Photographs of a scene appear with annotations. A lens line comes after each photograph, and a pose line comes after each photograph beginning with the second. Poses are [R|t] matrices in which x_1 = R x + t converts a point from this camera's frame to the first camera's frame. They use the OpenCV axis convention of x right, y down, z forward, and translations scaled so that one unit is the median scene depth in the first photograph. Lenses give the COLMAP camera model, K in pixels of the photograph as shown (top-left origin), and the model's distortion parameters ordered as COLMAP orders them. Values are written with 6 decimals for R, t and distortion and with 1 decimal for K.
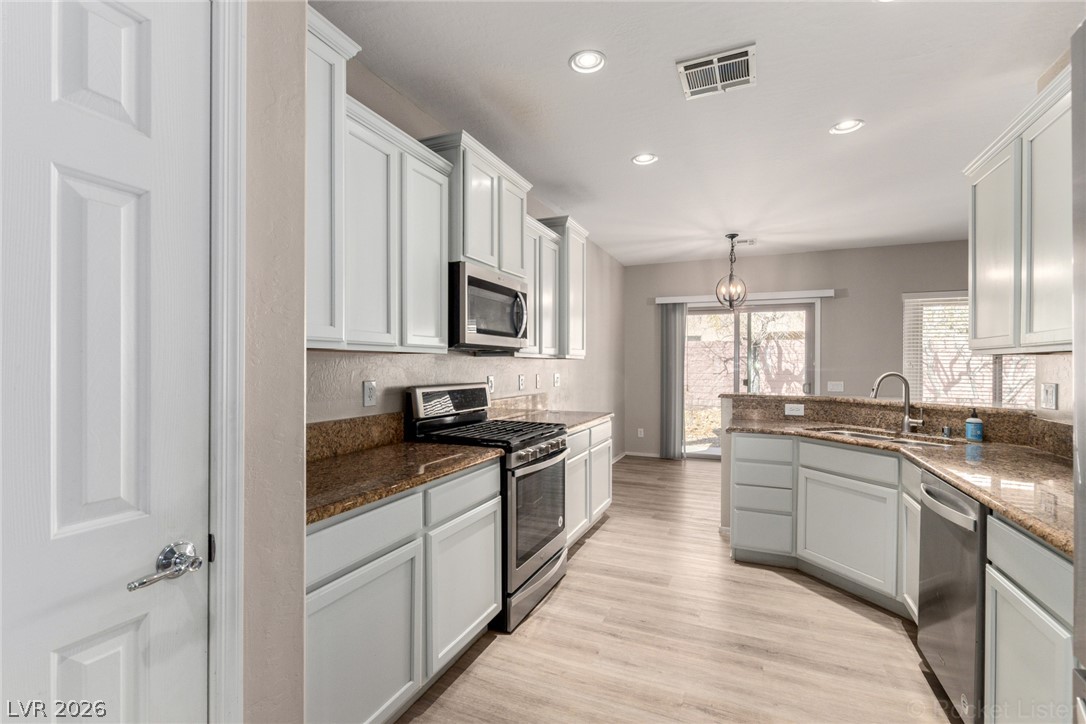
lens RADIAL K [[497.0, 0, 540.7], [0, 497.0, 365.9], [0, 0, 1]] dist [0.001019, -0.000834]
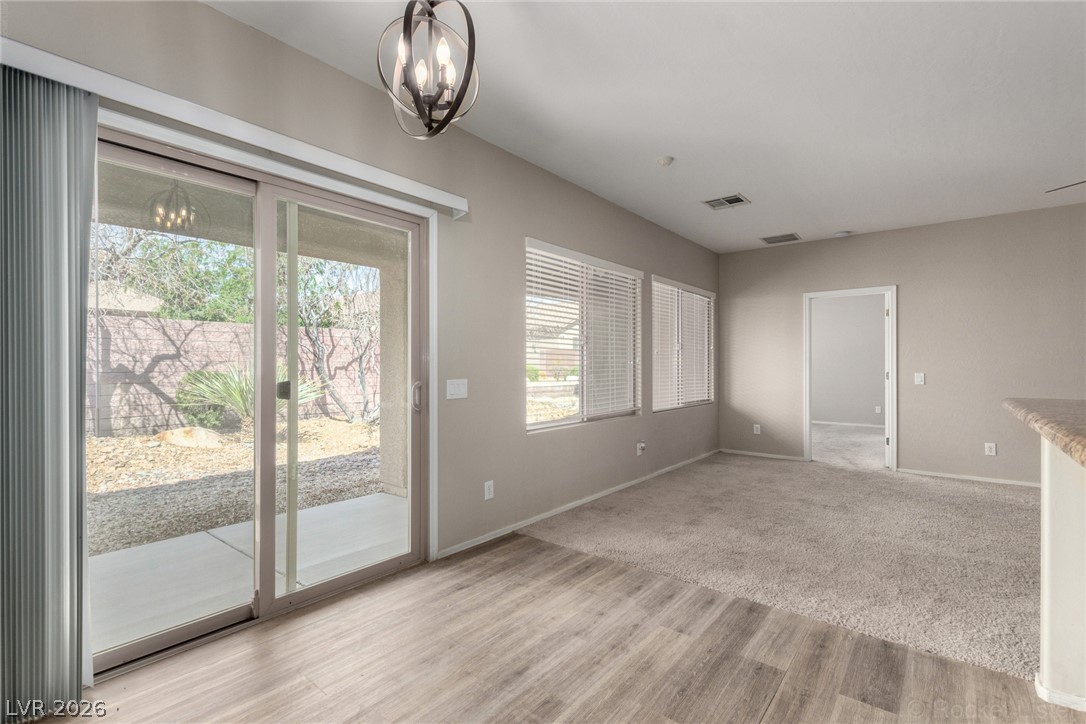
lens RADIAL K [[503.6, 0, 543.0], [0, 503.6, 362.0], [0, 0, 1]] dist [-0.001543, -0.000650]
pose [[0.281041, 0.002289, 0.959693, 0.254839], [0.003230, 0.999989, -0.003331, 0.037054], [-0.959690, 0.004036, 0.281031, 1.752308]]
